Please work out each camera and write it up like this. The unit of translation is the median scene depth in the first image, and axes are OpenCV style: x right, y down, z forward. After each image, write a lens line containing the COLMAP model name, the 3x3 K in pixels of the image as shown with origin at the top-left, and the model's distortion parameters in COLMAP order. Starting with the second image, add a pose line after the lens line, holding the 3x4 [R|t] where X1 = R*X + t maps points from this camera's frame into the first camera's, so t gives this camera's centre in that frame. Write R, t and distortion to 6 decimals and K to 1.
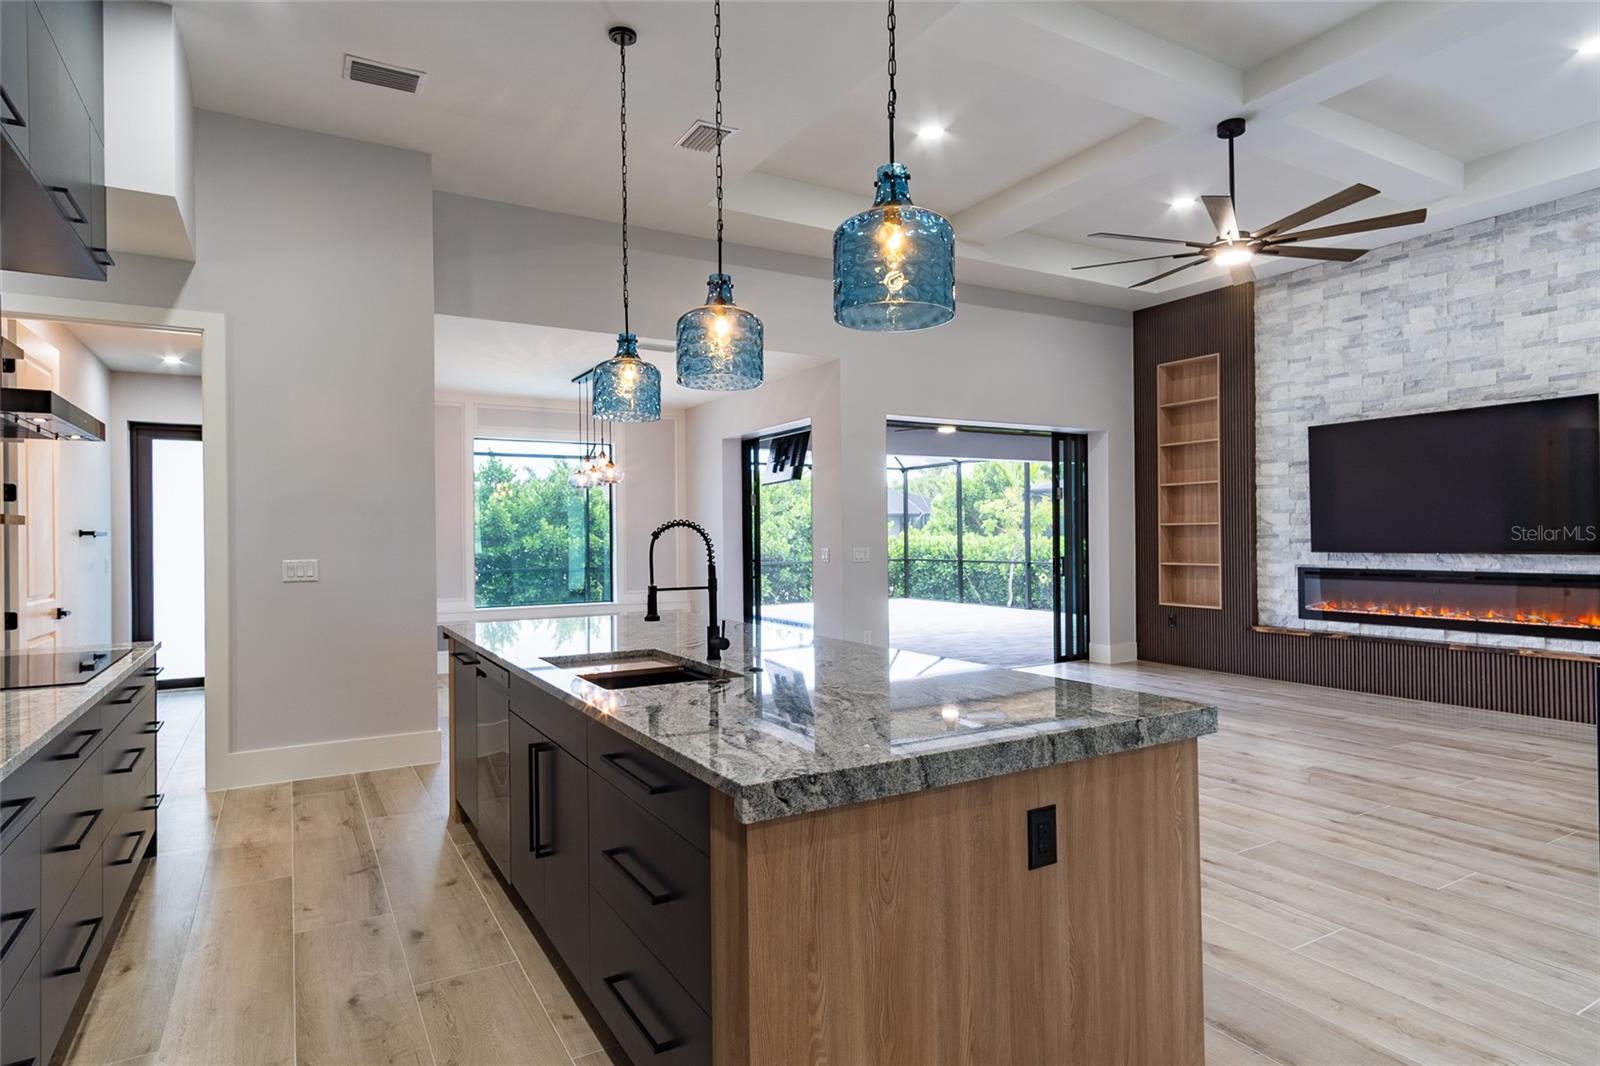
lens RADIAL K [[870.6, 0, 789.4], [0, 870.6, 532.6], [0, 0, 1]] dist [0.008825, -0.000769]
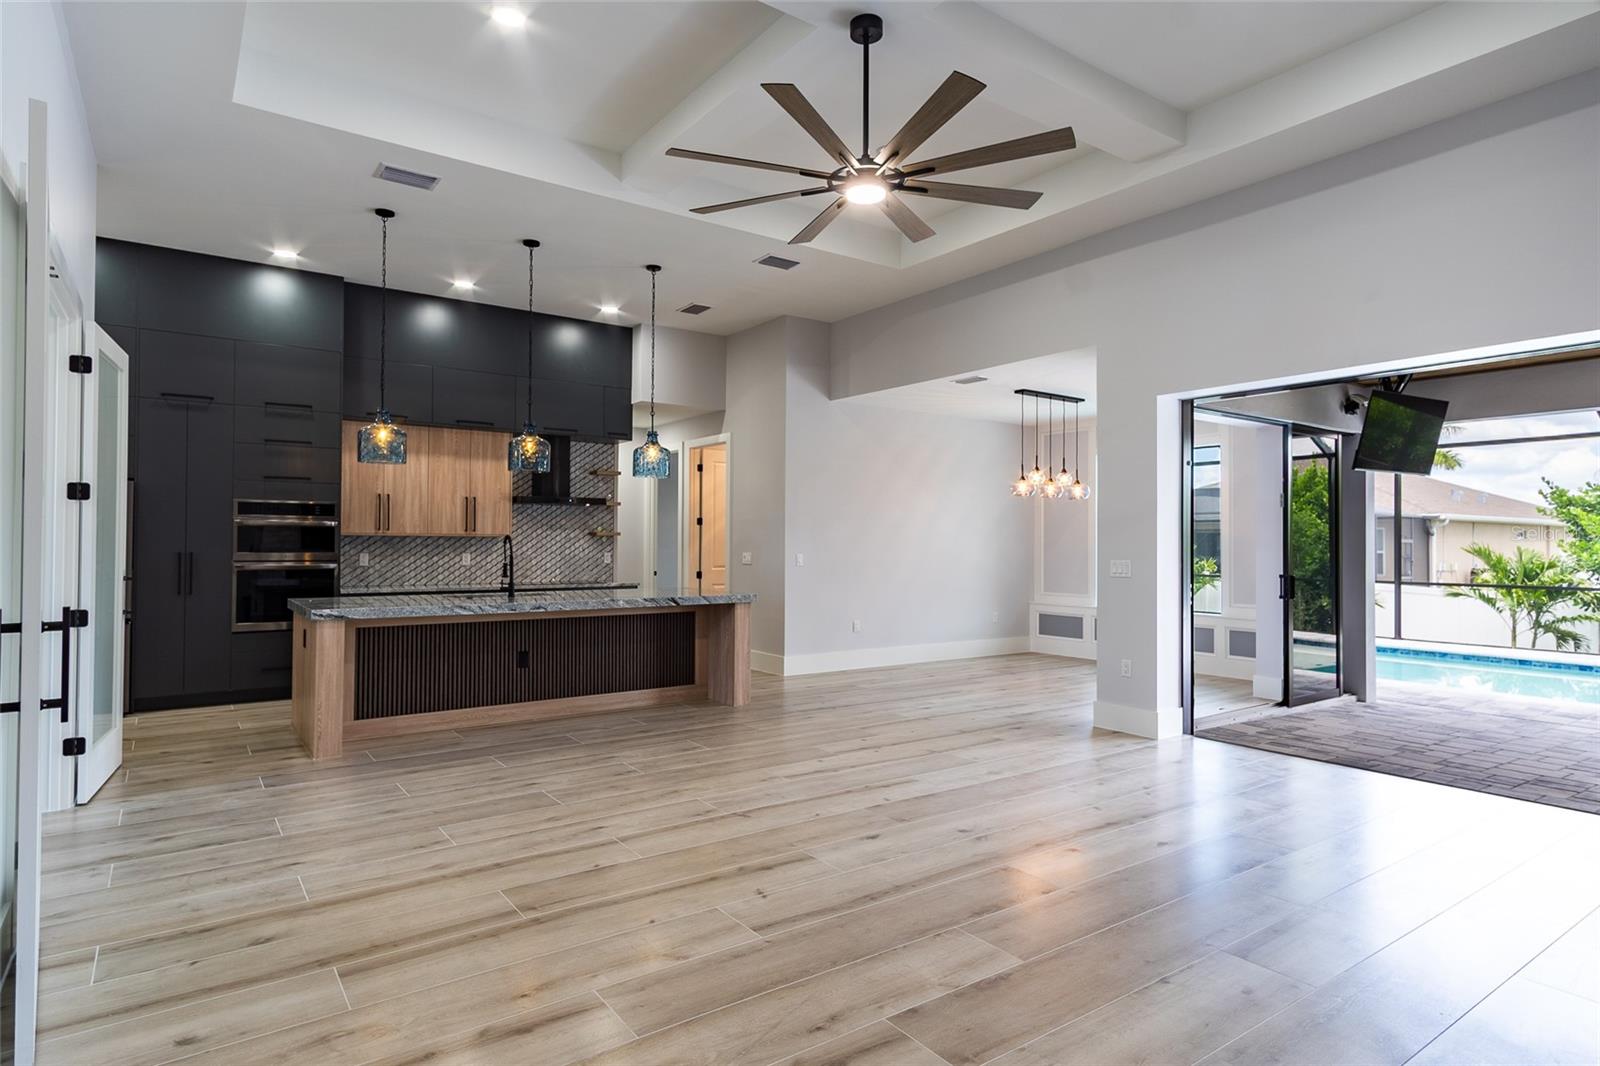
lens RADIAL K [[868.0, 0, 800.0], [0, 868.0, 533.0], [0, 0, 1]] dist [0.017360, -0.000093]
pose [[0.108426, -0.000953, -0.994104, 0.917458], [-0.001665, 0.999998, -0.001140, -0.008702], [0.994103, 0.001779, 0.108424, 0.617149]]
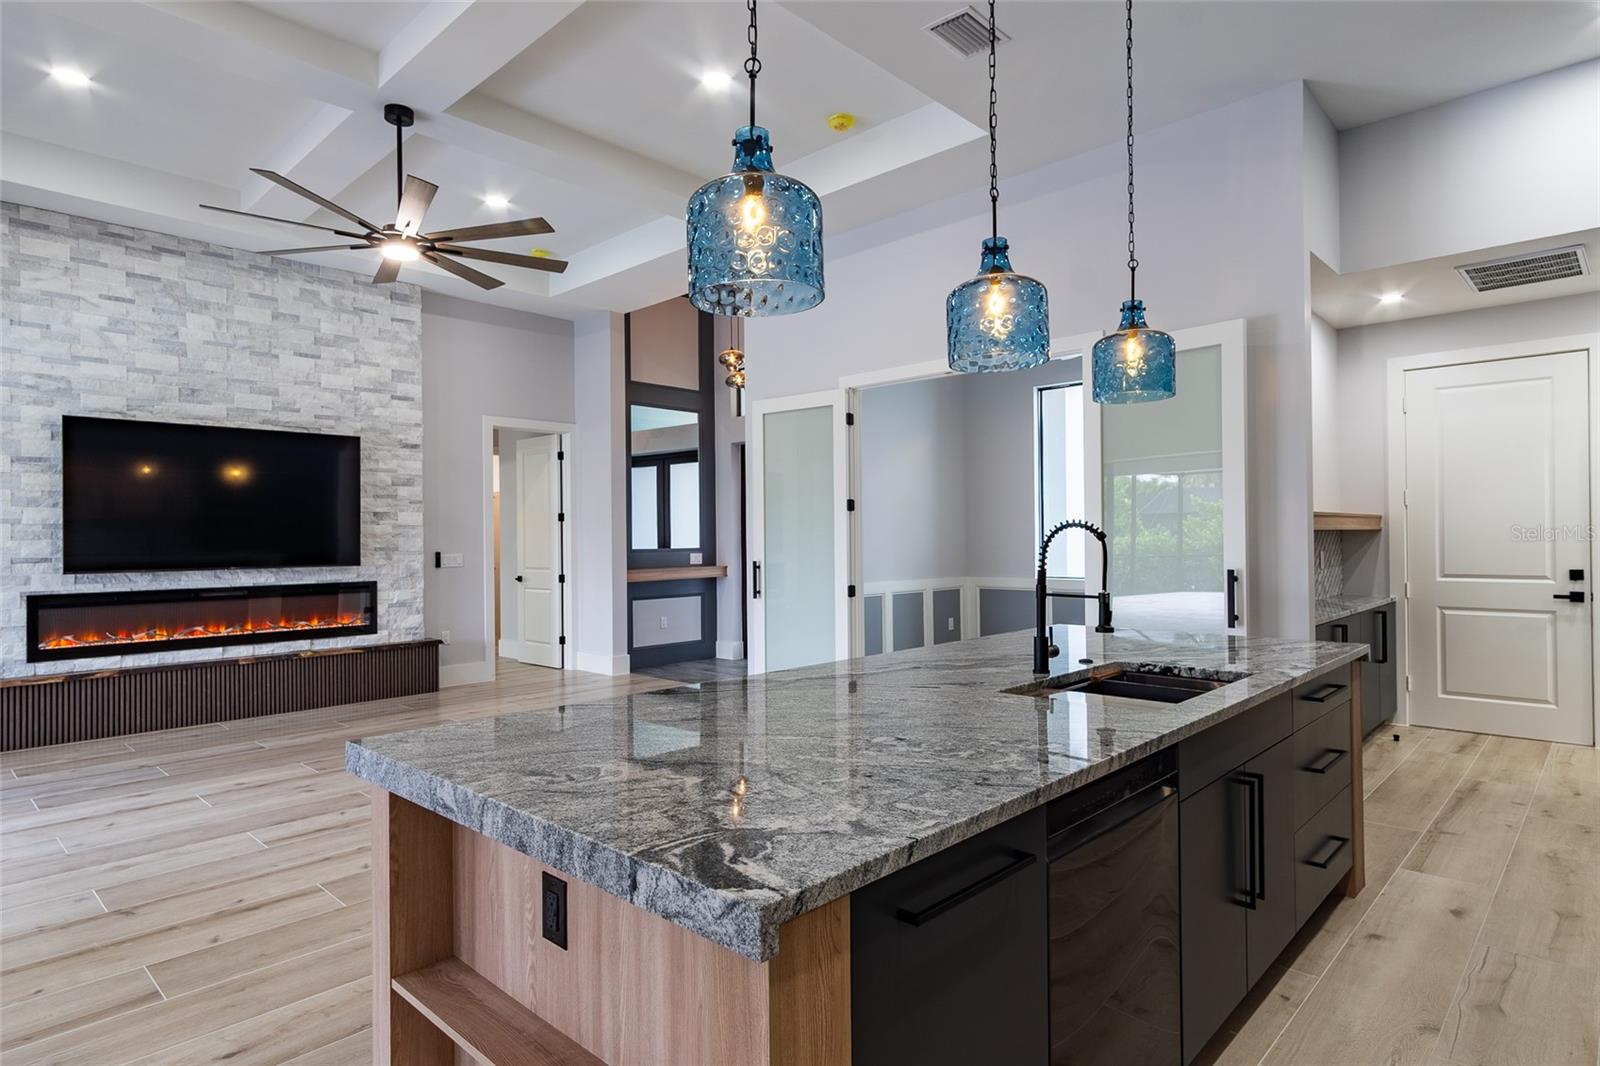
lens RADIAL K [[870.6, 0, 789.4], [0, 870.6, 532.6], [0, 0, 1]] dist [0.008825, -0.000769]
pose [[-0.281286, 0.018964, 0.959436, -0.361508], [0.008709, 0.999814, -0.017209, 0.004100], [-0.959584, 0.003516, -0.281399, 0.622172]]
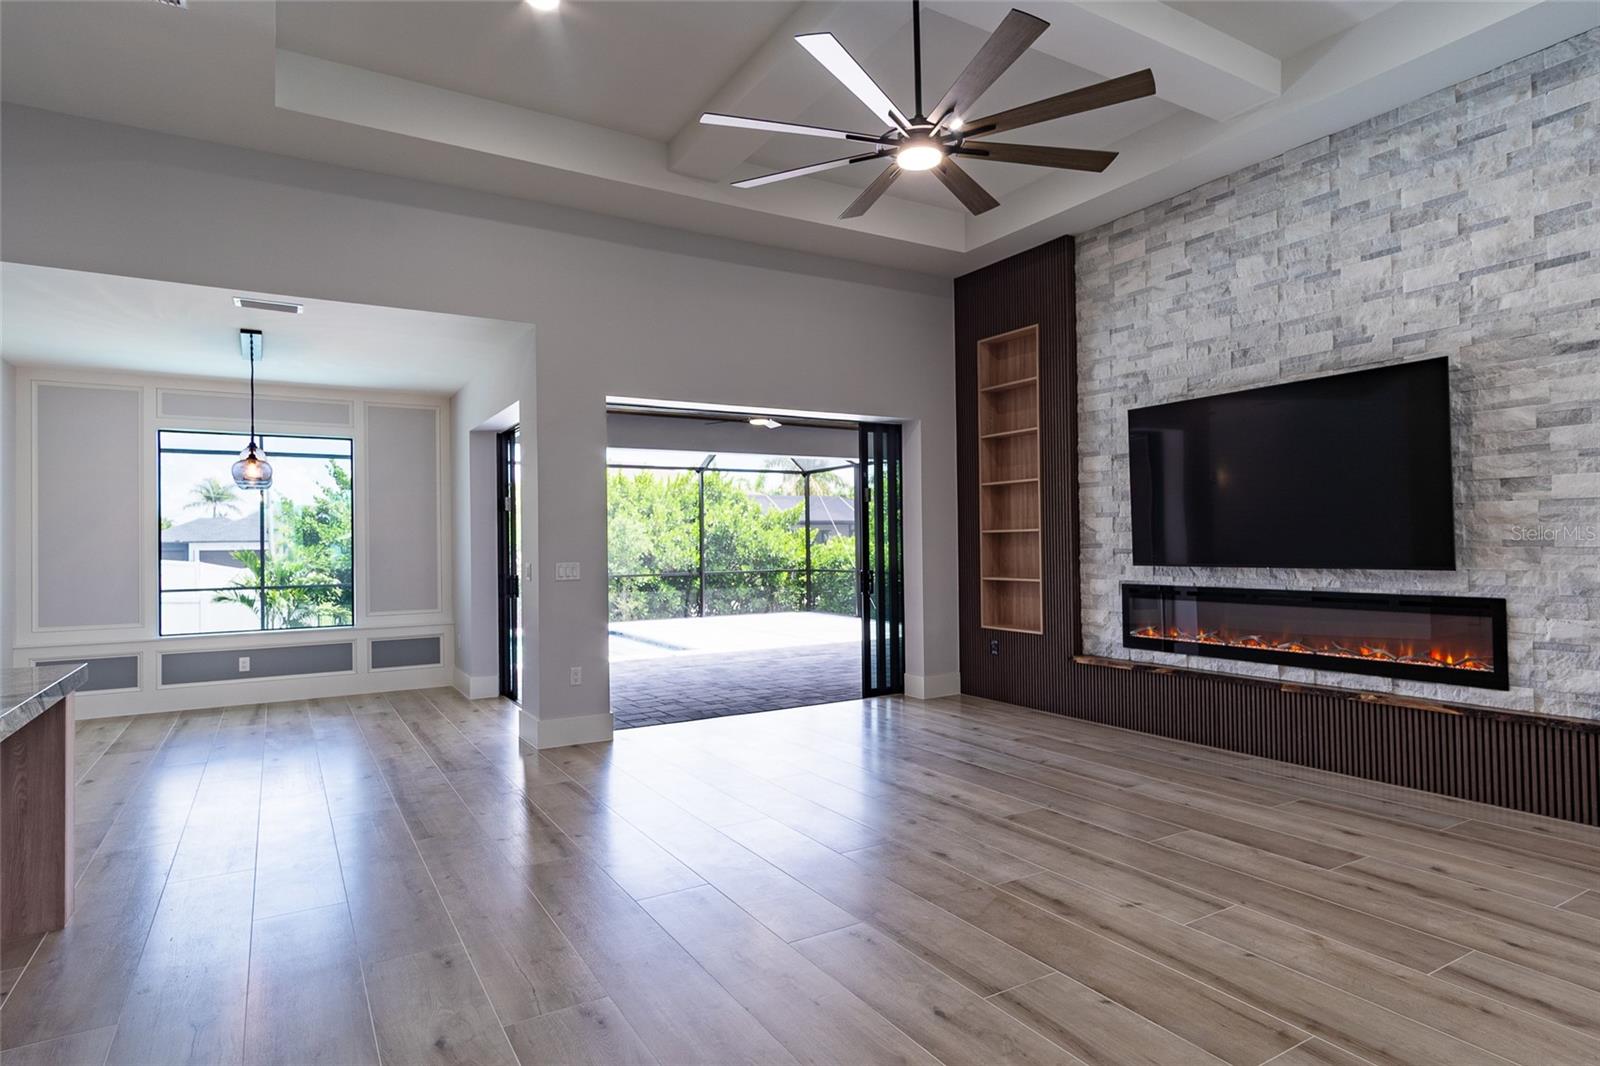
lens RADIAL K [[870.6, 0, 789.4], [0, 870.6, 532.6], [0, 0, 1]] dist [0.008825, -0.000769]
pose [[0.999845, -0.004203, 0.017119, 0.279502], [0.004360, 0.999949, -0.009138, -0.002212], [-0.017079, 0.009211, 0.999812, 0.210346]]
